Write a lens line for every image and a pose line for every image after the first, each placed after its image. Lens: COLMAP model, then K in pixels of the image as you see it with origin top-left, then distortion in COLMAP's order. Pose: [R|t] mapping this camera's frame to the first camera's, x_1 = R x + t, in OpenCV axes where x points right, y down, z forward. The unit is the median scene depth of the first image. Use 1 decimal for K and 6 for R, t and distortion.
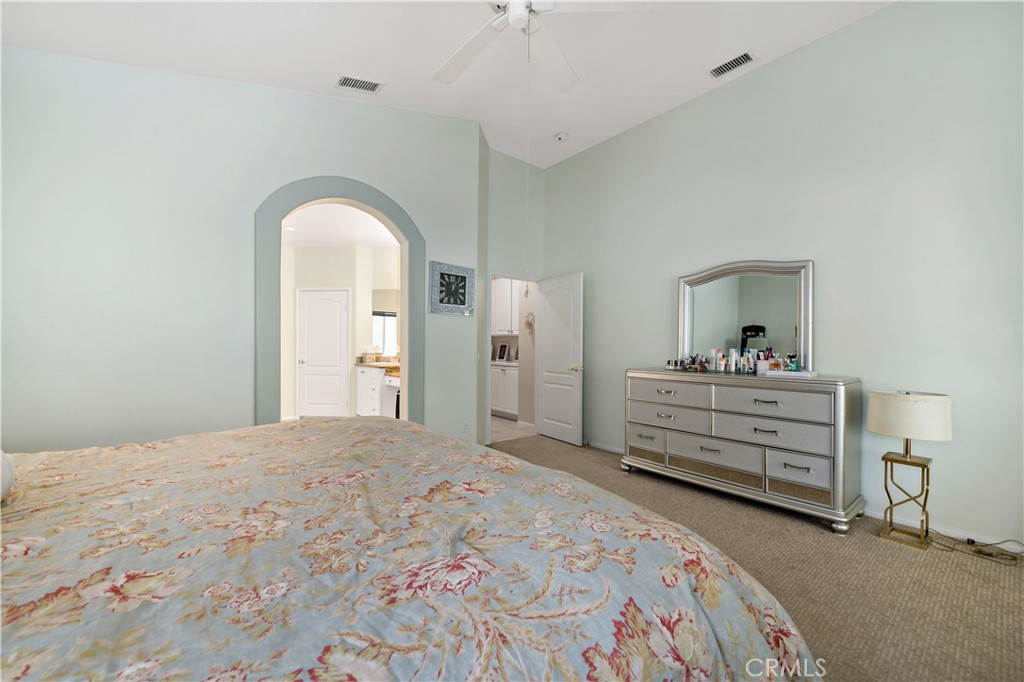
lens RADIAL K [[409.8, 0, 513.8], [0, 409.8, 339.9], [0, 0, 1]] dist [-0.002112, -0.000250]
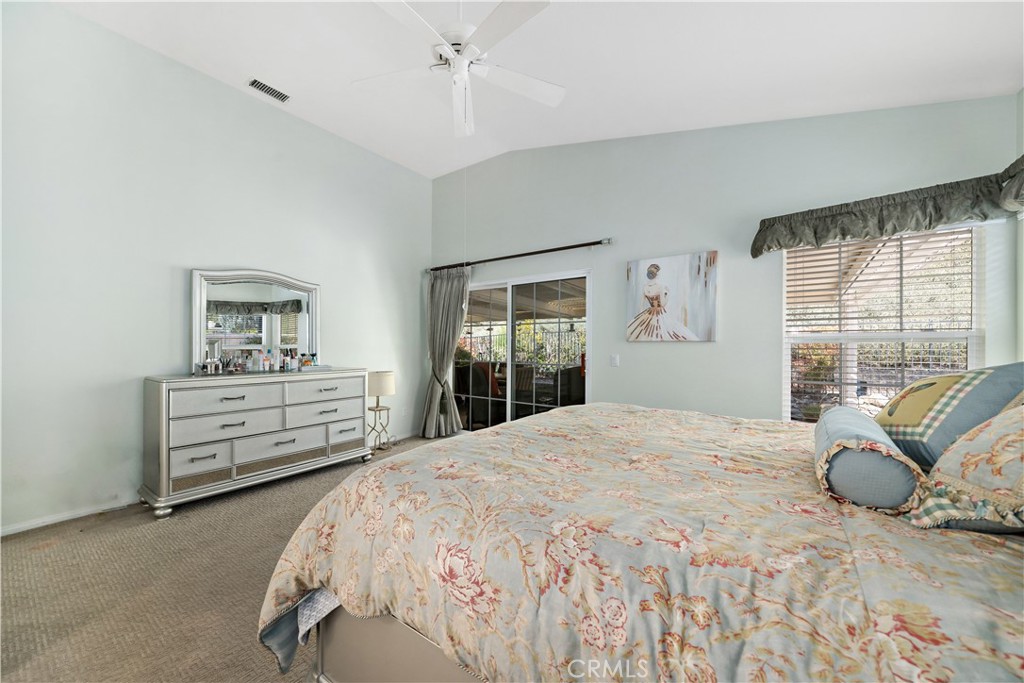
lens RADIAL K [[385.0, 0, 516.2], [0, 385.0, 344.7], [0, 0, 1]] dist [-0.006726, 0.000507]
pose [[-0.262411, 0.004412, 0.964946, -0.674874], [-0.005060, 0.999970, -0.005949, 0.011099], [-0.964943, -0.006444, -0.262381, 0.674901]]
